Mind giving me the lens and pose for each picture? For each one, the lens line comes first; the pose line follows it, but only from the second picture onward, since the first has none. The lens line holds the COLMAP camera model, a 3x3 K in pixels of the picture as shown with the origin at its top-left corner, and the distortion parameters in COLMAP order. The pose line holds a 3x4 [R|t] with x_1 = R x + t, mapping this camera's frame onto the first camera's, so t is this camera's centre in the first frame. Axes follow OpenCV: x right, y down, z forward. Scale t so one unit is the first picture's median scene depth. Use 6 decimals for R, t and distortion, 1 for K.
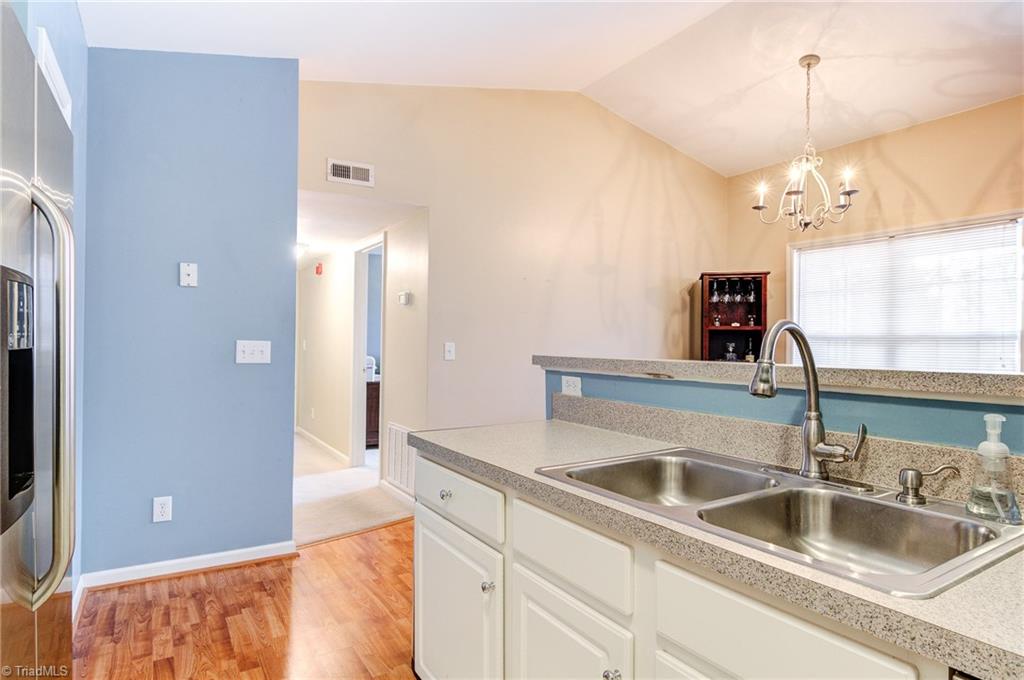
lens RADIAL K [[569.2, 0, 499.2], [0, 569.2, 340.8], [0, 0, 1]] dist [0.002699, -0.001247]
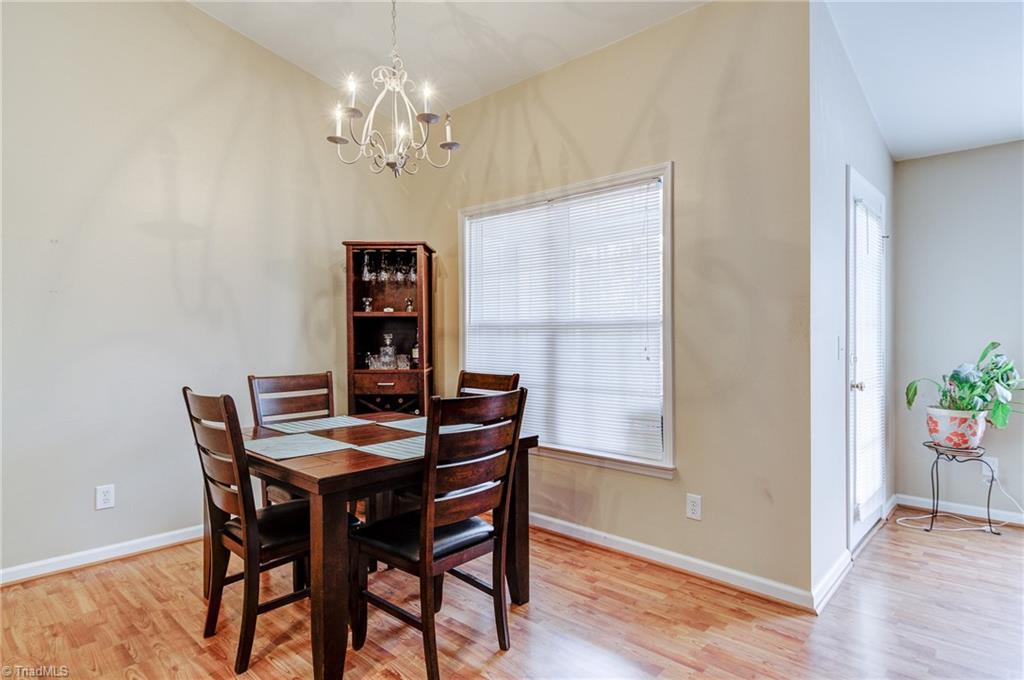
lens RADIAL K [[553.7, 0, 517.2], [0, 553.7, 335.6], [0, 0, 1]] dist [0.002002, -0.000925]
pose [[0.960992, -0.013142, 0.276263, 0.386073], [0.011062, 0.999898, 0.009083, 0.001756], [-0.276354, -0.005672, 0.961039, 0.232945]]
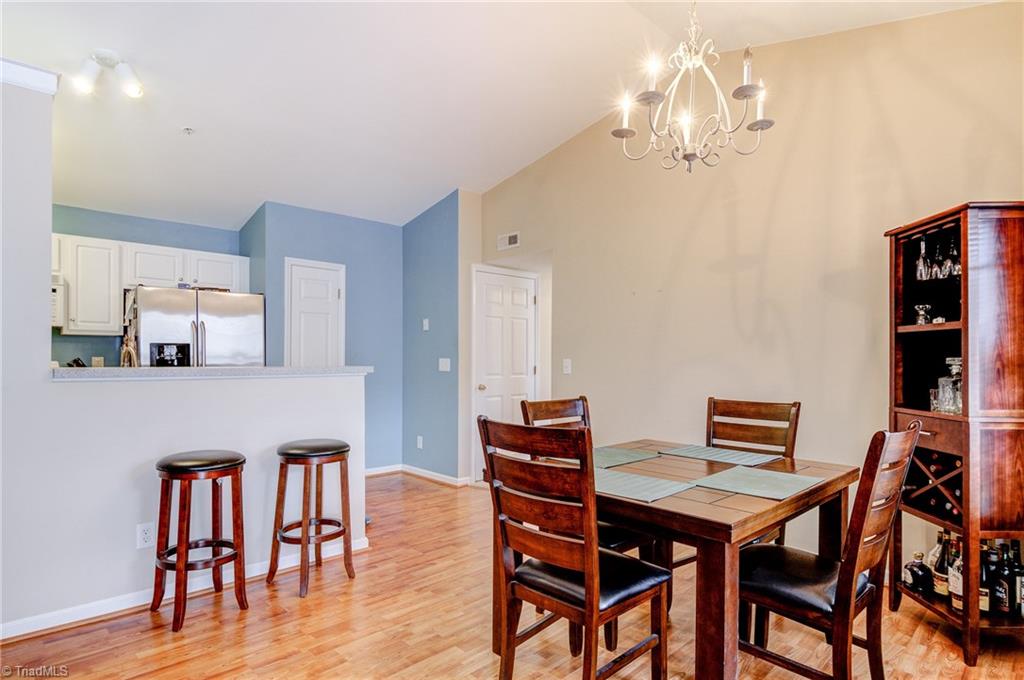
lens RADIAL K [[550.6, 0, 507.7], [0, 550.6, 346.8], [0, 0, 1]] dist [0.000429, -0.001393]
pose [[0.205118, -0.025777, -0.978398, 0.837554], [0.005415, 0.999668, -0.025202, 0.005229], [0.978722, -0.000128, 0.205189, 0.545377]]
